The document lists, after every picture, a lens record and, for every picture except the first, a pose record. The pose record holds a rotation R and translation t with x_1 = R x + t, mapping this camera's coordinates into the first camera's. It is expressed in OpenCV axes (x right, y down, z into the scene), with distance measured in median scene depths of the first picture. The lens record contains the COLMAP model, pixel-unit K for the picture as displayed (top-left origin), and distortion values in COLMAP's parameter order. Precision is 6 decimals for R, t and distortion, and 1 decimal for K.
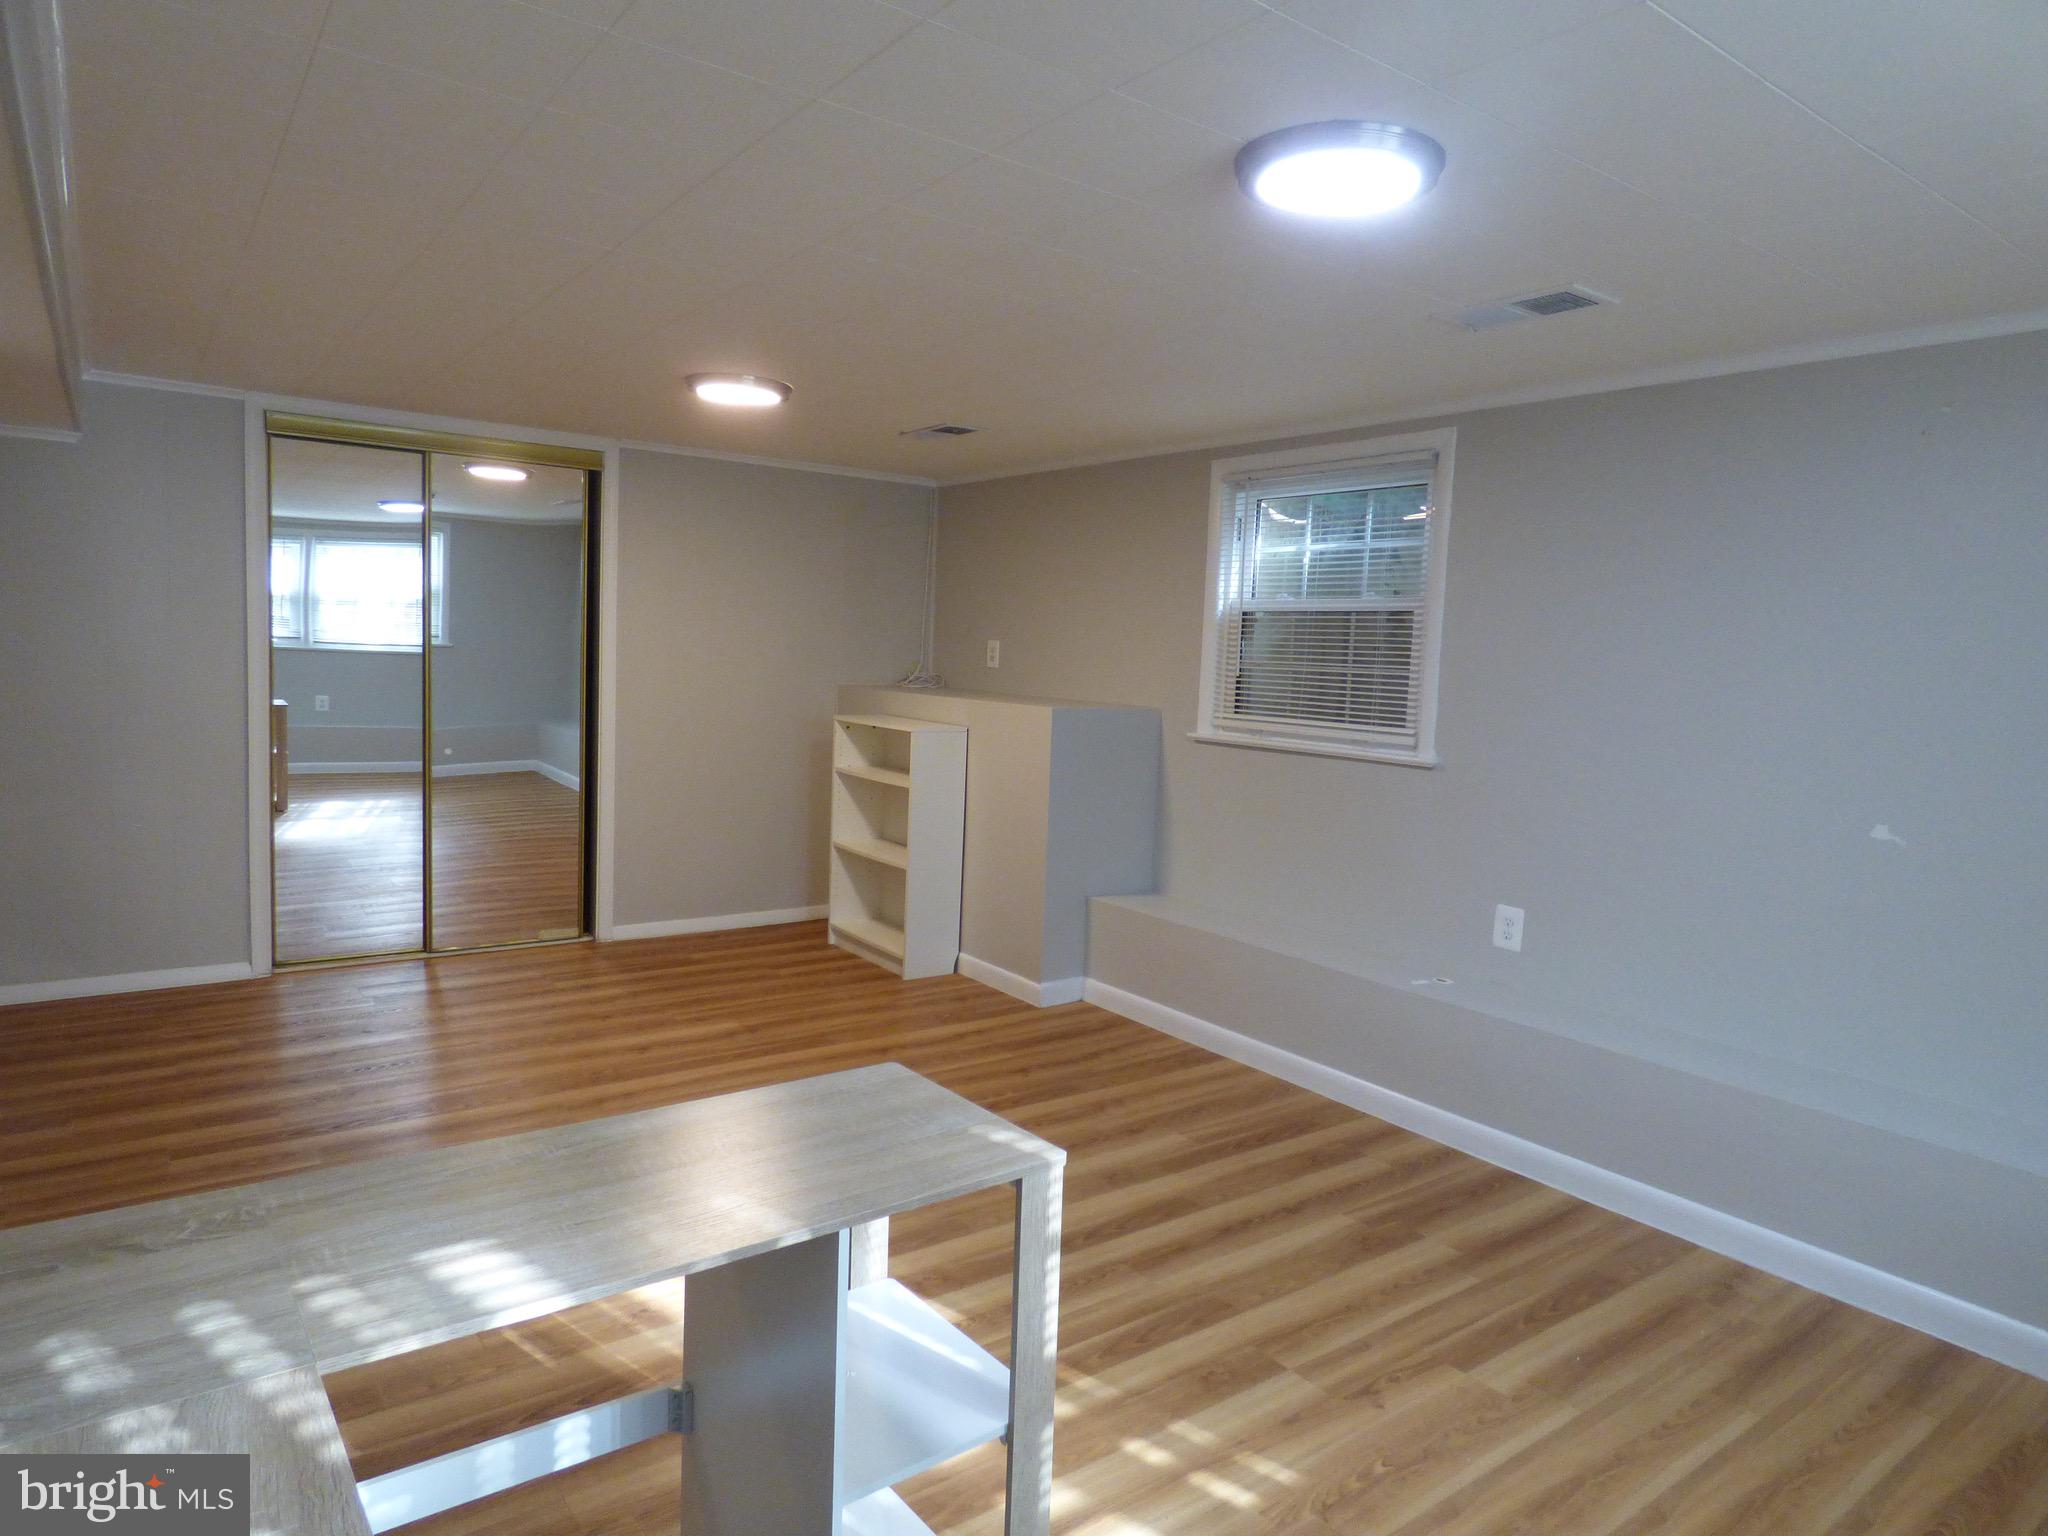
lens RADIAL K [[1232.9, 0, 1029.7], [0, 1232.9, 760.5], [0, 0, 1]] dist [-0.017160, 0.003874]
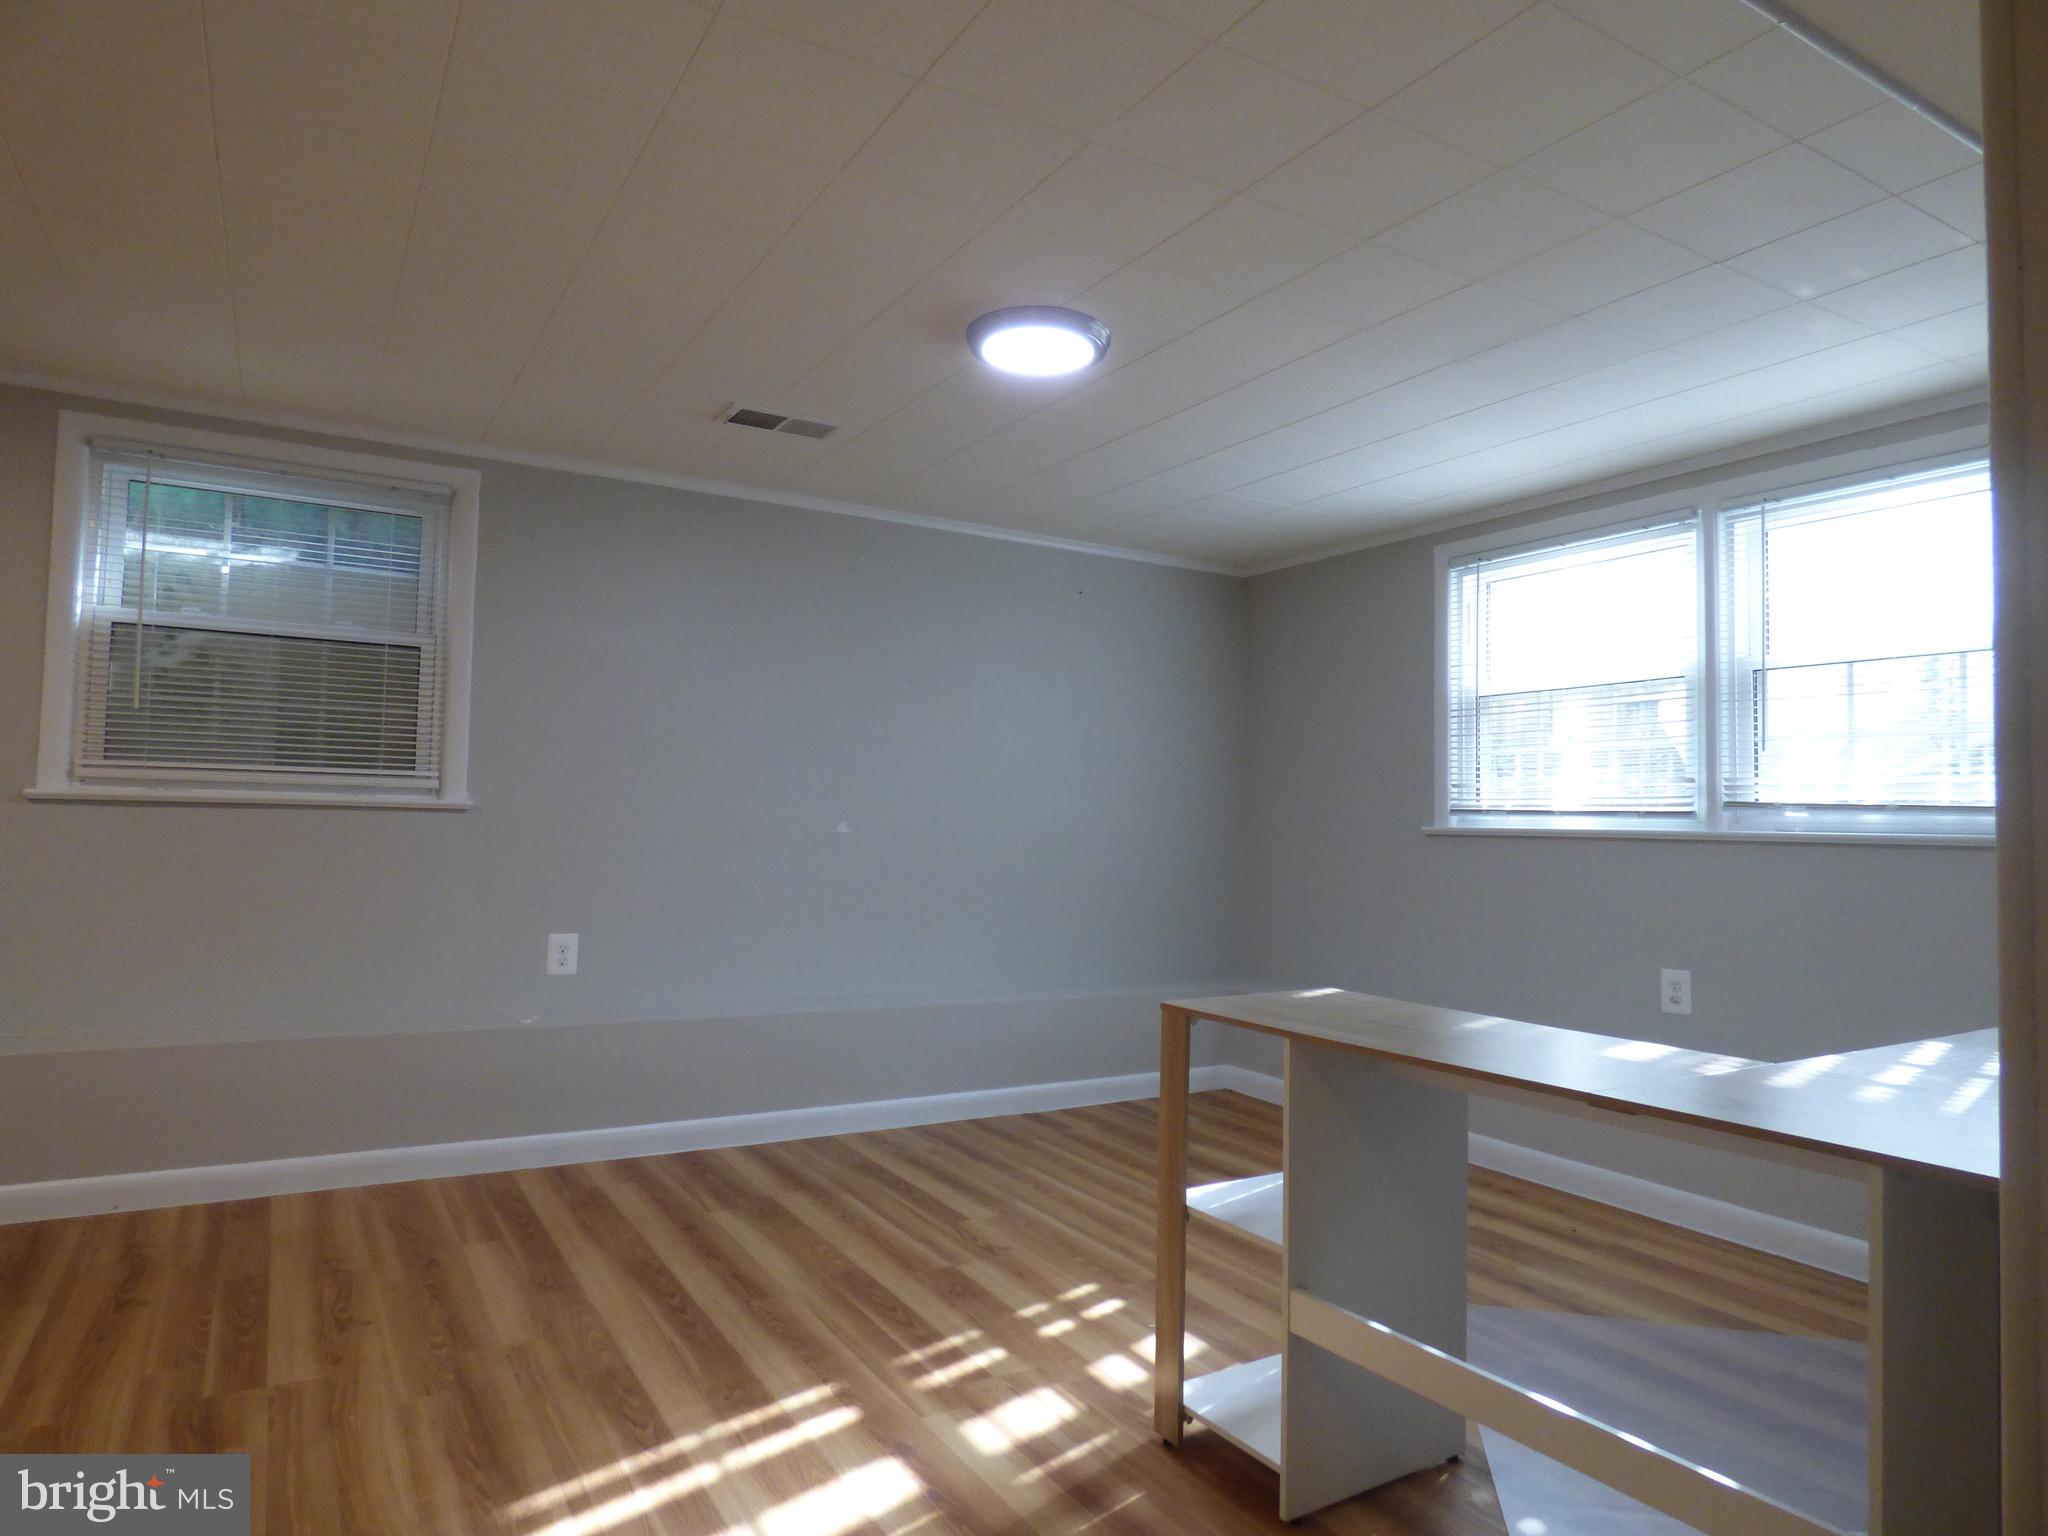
lens RADIAL K [[1243.9, 0, 1020.5], [0, 1243.9, 745.6], [0, 0, 1]] dist [-0.002578, 0.000658]
pose [[0.108176, 0.022614, 0.993875, -0.619429], [0.064844, 0.997452, -0.029753, 0.013493], [-0.992015, 0.067665, 0.106434, 0.465425]]
